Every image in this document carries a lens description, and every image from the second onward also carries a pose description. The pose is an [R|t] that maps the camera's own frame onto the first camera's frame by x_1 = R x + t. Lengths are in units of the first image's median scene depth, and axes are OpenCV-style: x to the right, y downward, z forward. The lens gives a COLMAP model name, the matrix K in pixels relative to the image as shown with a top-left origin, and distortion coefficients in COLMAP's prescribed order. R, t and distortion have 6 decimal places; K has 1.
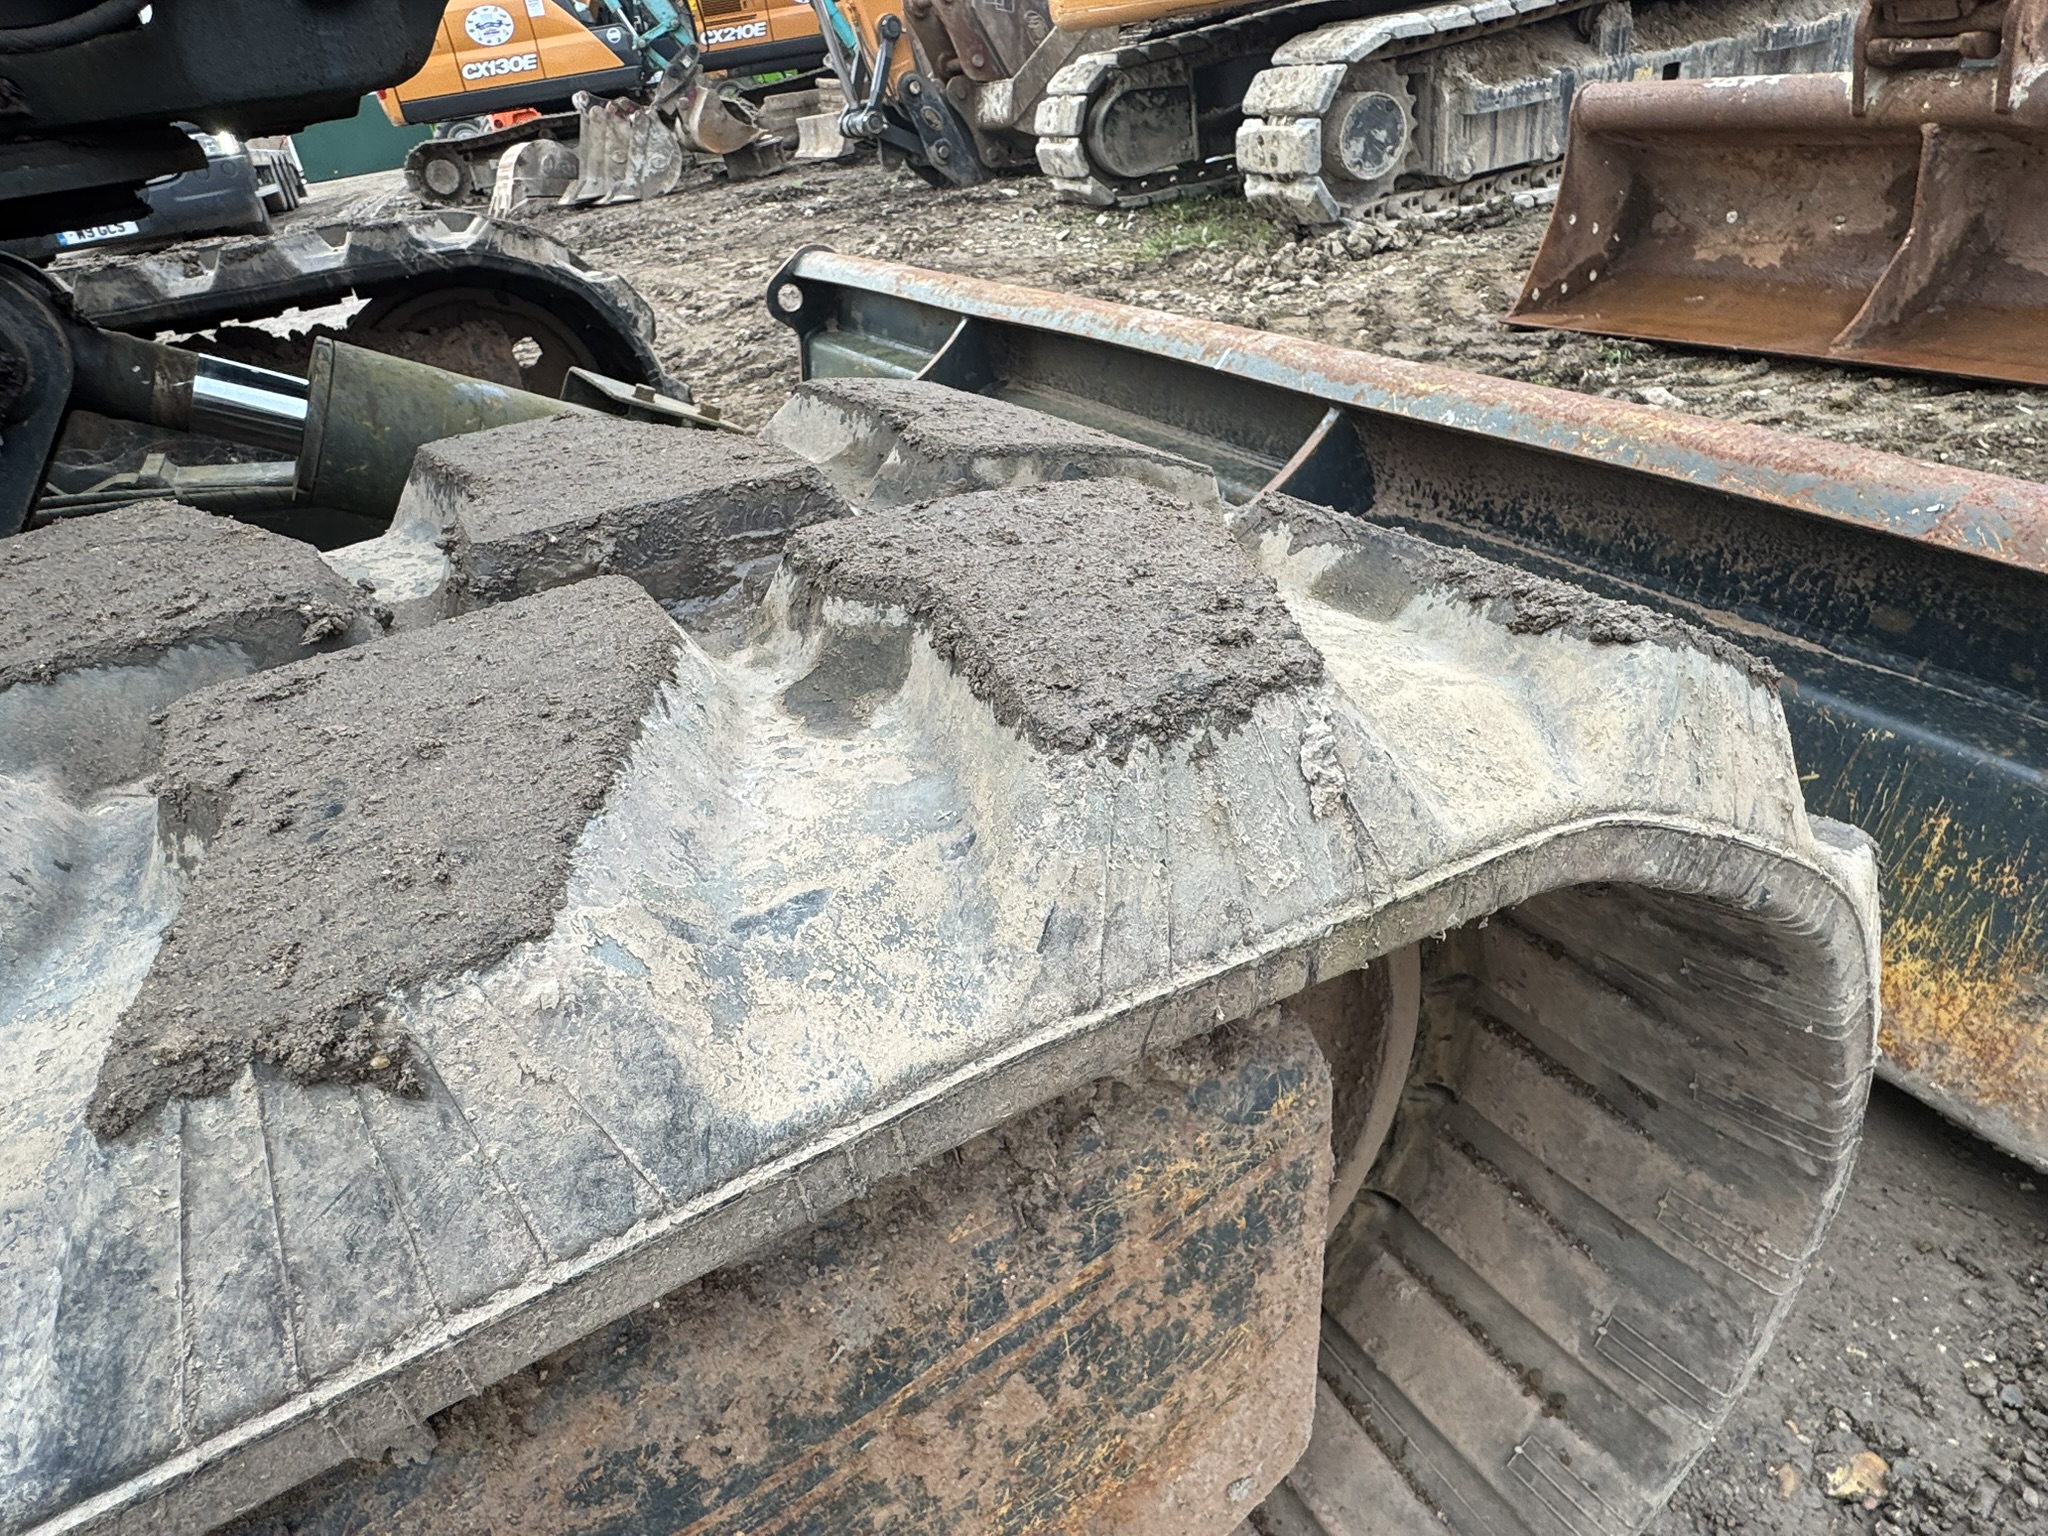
lens RADIAL K [[1225.5, 0, 977.5], [0, 1225.5, 760.6], [0, 0, 1]] dist [-0.002594, -0.000139]
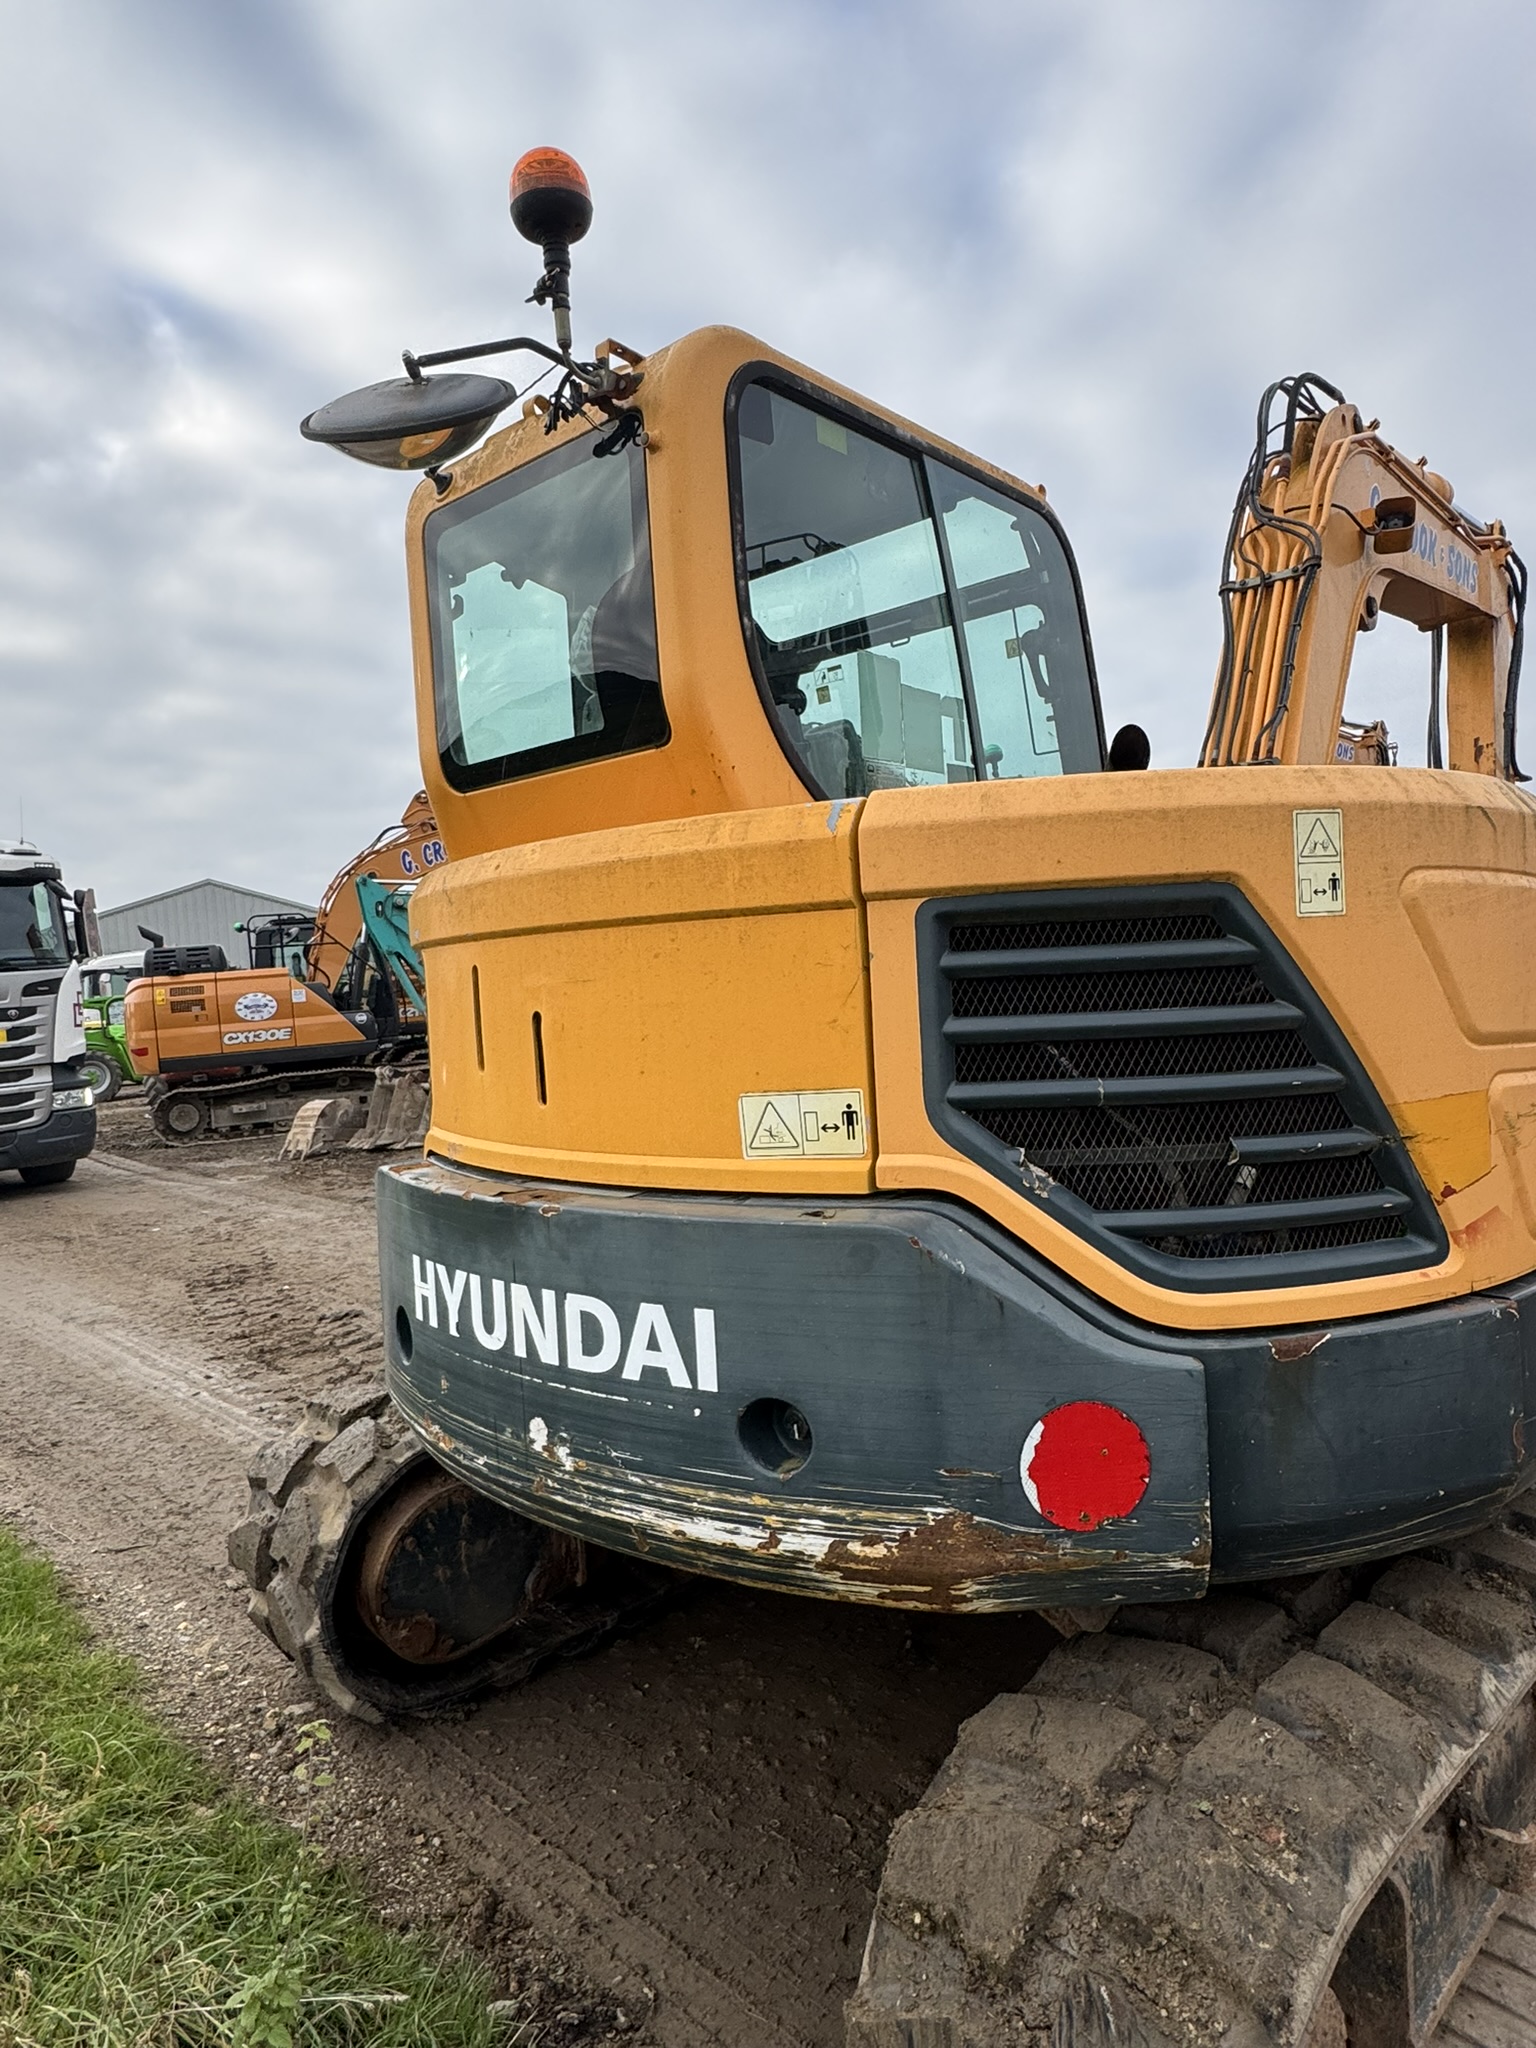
lens RADIAL K [[1225.5, 0, 772.1], [0, 1225.5, 1018.6], [0, 0, 1]] dist [-0.002594, -0.000139]
pose [[0.960560, 0.046181, 0.274211, -0.709702], [0.094167, 0.873828, -0.477030, 0.126341], [-0.261643, 0.484038, 0.835015, -0.450635]]
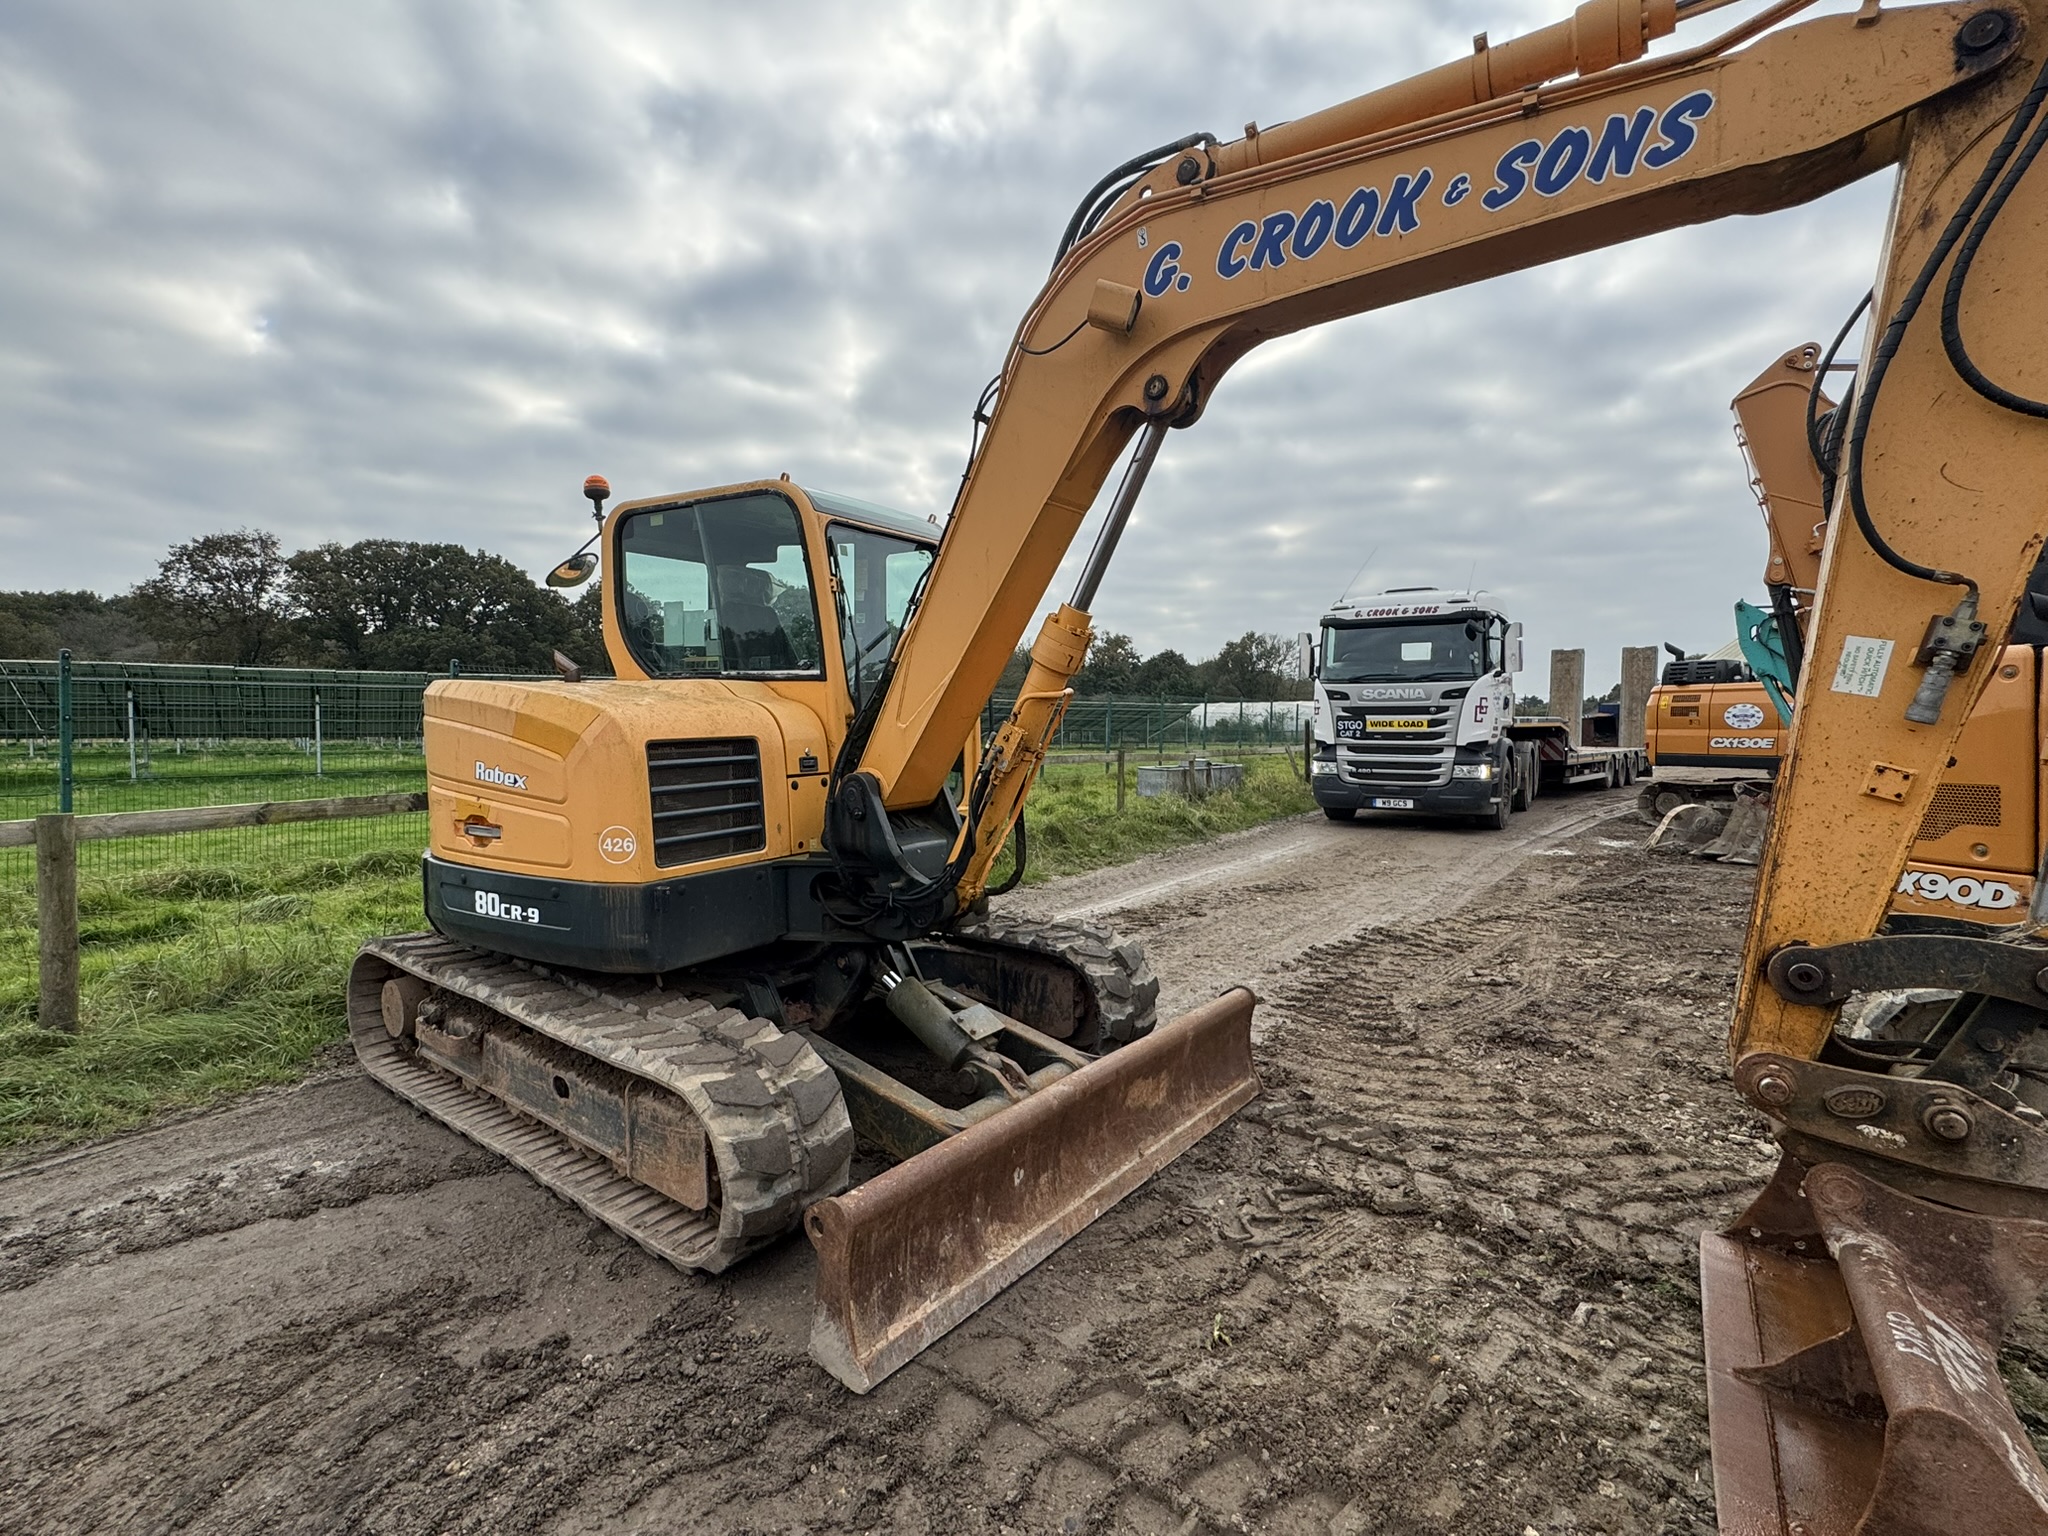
lens RADIAL K [[972.6, 0, 1029.2], [0, 972.6, 761.6], [0, 0, 1]] dist [0.002962, -0.001561]
pose [[0.419230, 0.171391, -0.891555, 0.707368], [-0.499092, 0.863828, -0.068624, -0.267777], [0.758389, 0.473737, 0.447682, -0.166658]]
